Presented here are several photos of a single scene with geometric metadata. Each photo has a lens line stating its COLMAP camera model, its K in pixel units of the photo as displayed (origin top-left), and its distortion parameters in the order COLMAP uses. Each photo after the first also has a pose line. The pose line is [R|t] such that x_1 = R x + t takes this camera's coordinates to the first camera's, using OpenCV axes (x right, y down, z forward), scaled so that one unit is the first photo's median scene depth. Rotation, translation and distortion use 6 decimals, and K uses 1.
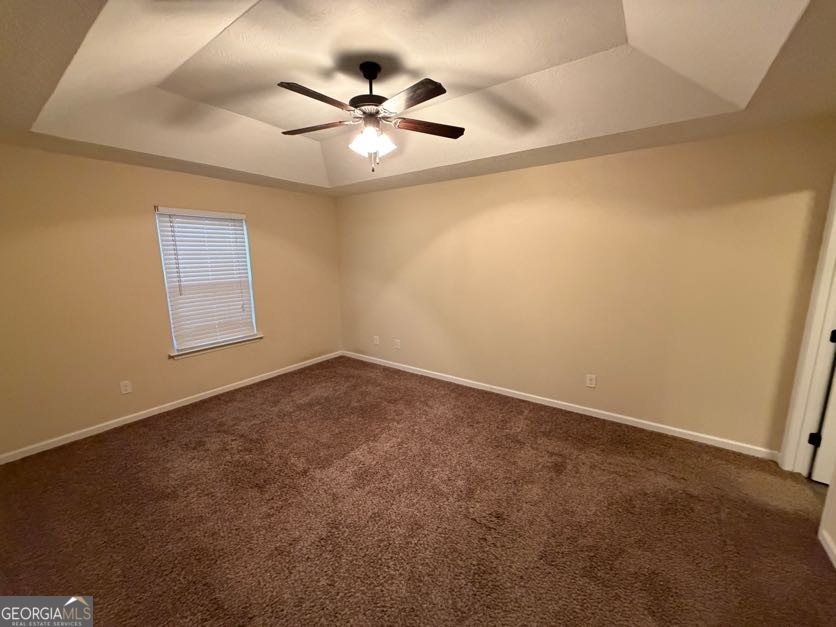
lens RADIAL K [[330.5, 0, 418.0], [0, 330.5, 313.5], [0, 0, 1]] dist [-0.000379, -0.000108]
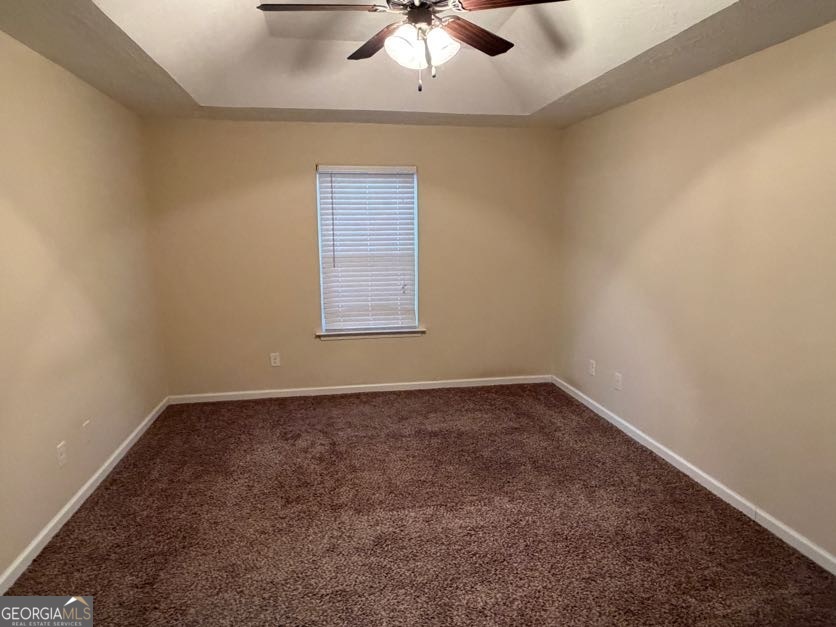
lens RADIAL K [[527.7, 0, 418.0], [0, 527.7, 313.5], [0, 0, 1]] dist [0.004119, -0.000987]
pose [[0.717747, 0.119843, -0.685913, 0.388678], [-0.123049, 0.991404, 0.044458, -0.022707], [0.685345, 0.052491, 0.726324, 0.157855]]
